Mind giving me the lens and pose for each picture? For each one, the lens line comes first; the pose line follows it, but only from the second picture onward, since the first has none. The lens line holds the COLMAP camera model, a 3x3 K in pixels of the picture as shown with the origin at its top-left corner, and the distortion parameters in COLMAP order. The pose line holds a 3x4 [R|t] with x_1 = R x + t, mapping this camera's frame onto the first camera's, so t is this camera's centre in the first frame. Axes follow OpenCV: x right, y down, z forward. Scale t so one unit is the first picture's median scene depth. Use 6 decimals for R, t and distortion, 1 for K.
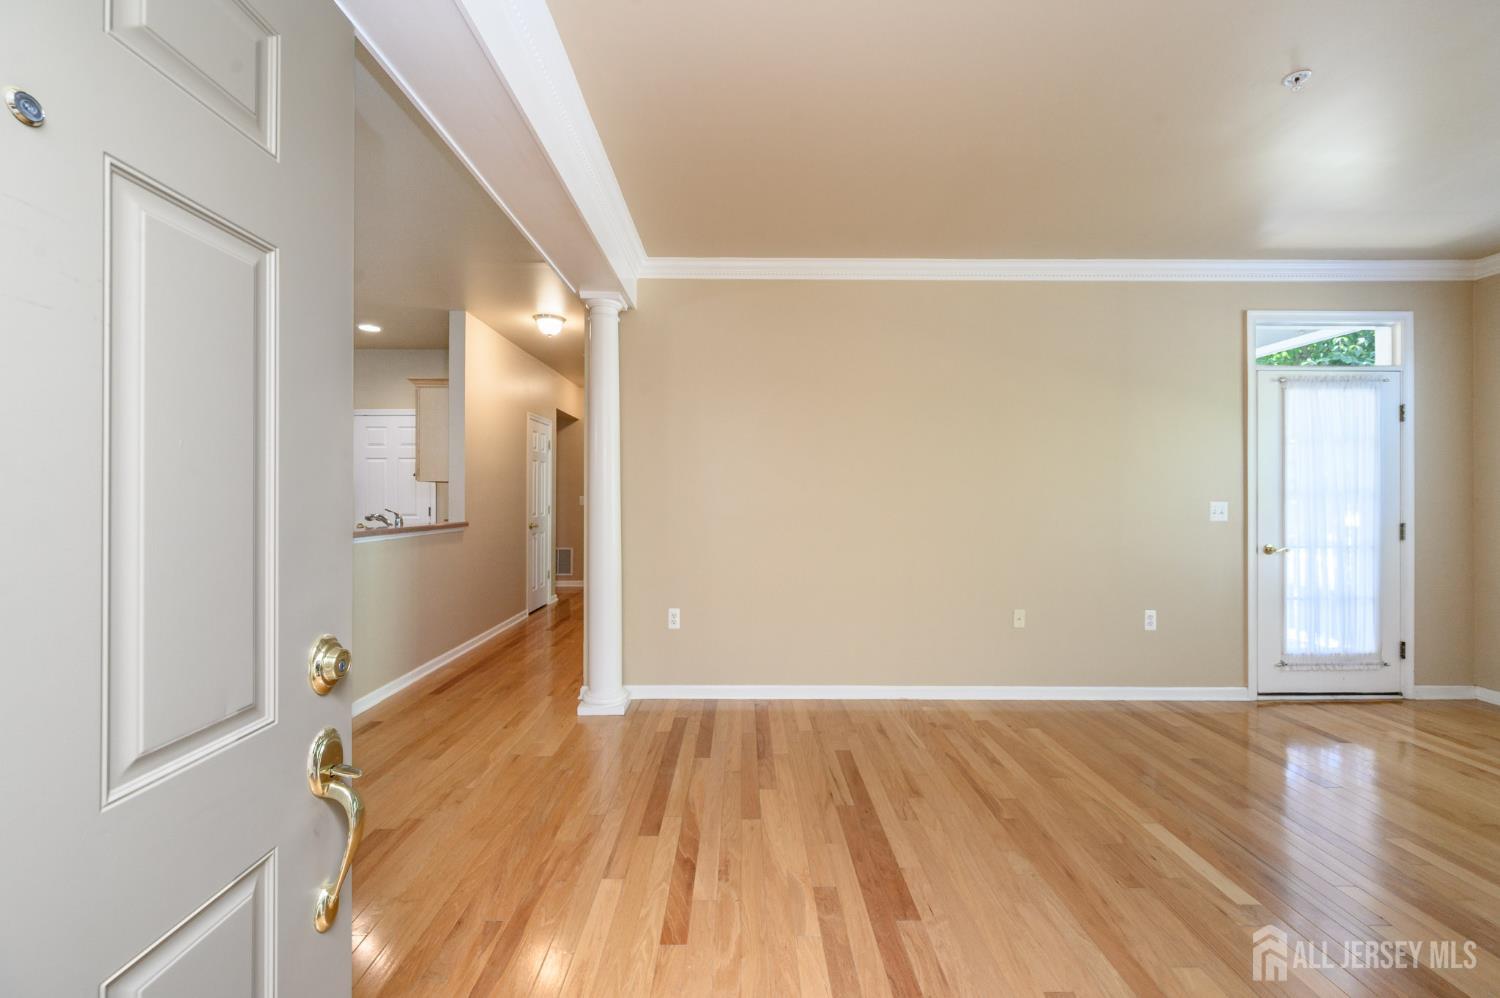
lens RADIAL K [[586.0, 0, 751.5], [0, 586.0, 495.1], [0, 0, 1]] dist [-0.004271, -0.000733]
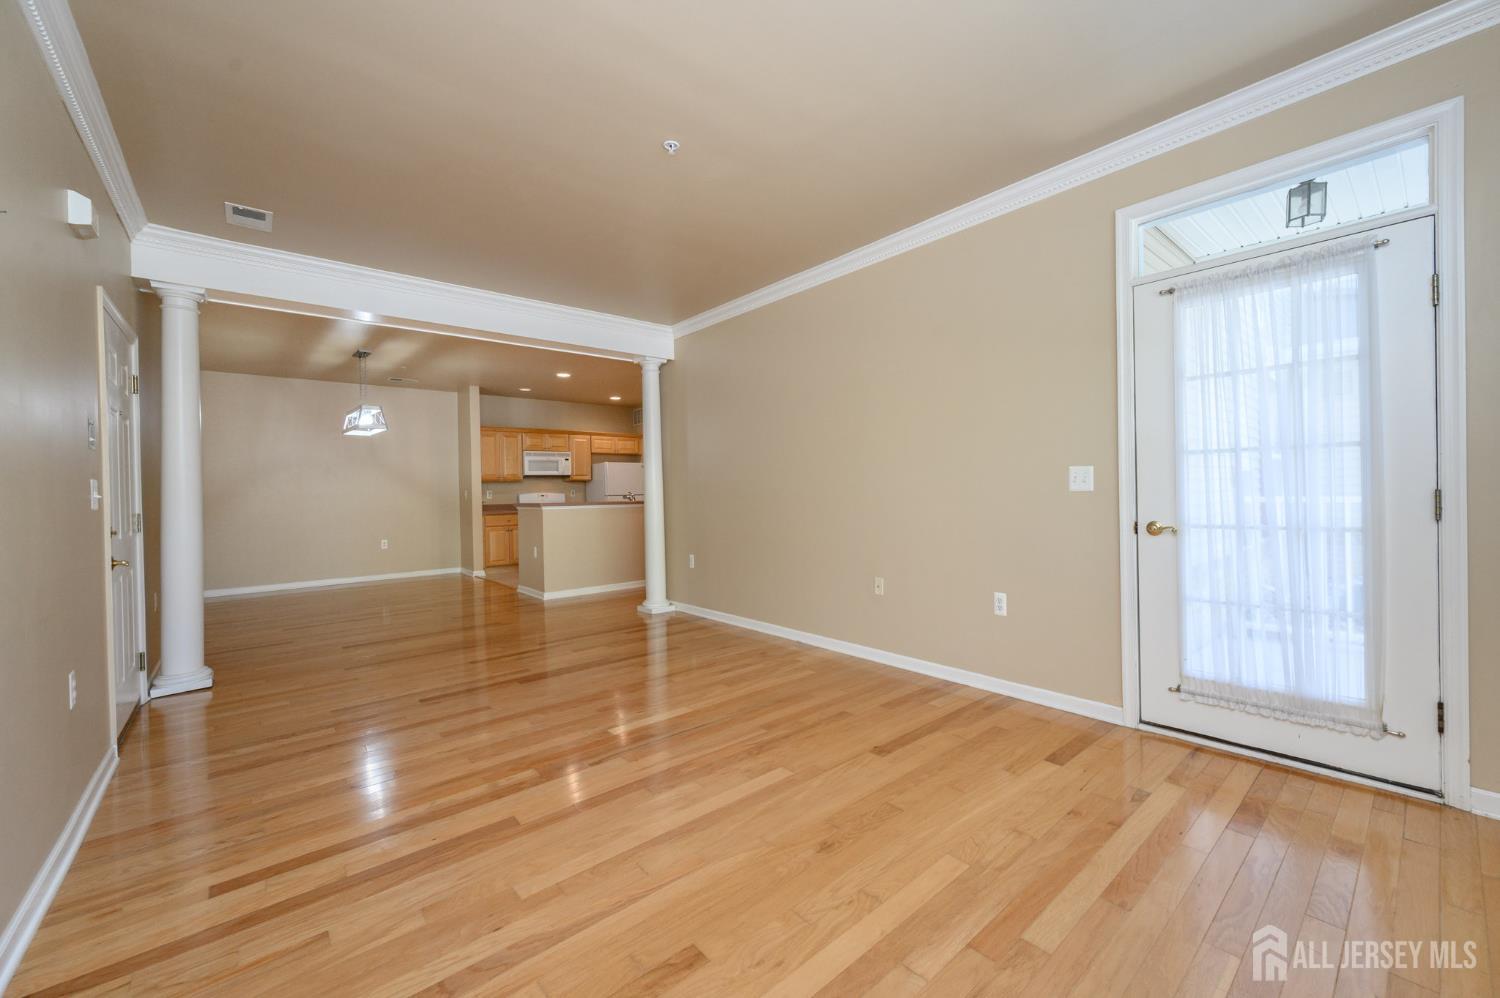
lens RADIAL K [[586.0, 0, 763.5], [0, 586.0, 494.7], [0, 0, 1]] dist [-0.004271, -0.000733]
pose [[0.656867, -0.011498, -0.753918, 1.121605], [0.023366, 0.999714, 0.005112, 0.035946], [0.753644, -0.020974, 0.656948, 0.149488]]
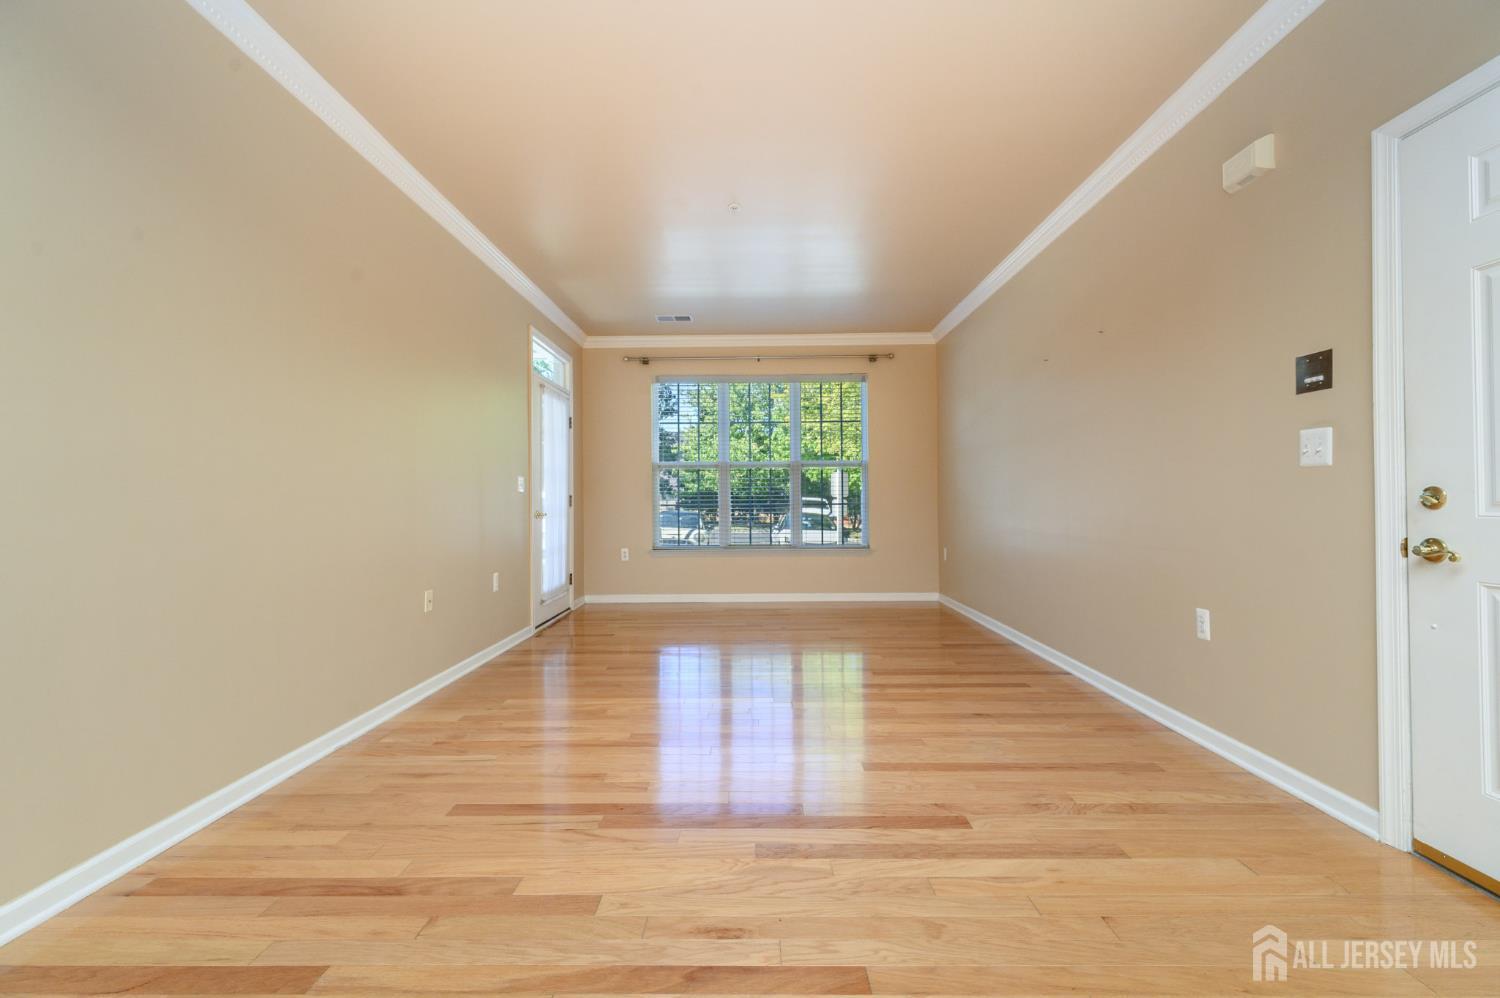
lens RADIAL K [[586.0, 0, 753.0], [0, 586.0, 497.3], [0, 0, 1]] dist [-0.004271, -0.000733]
pose [[0.020434, 0.006943, 0.999767, -0.397769], [0.008100, 0.999942, -0.007110, 0.068716], [-0.999758, 0.008243, 0.020377, 0.503080]]
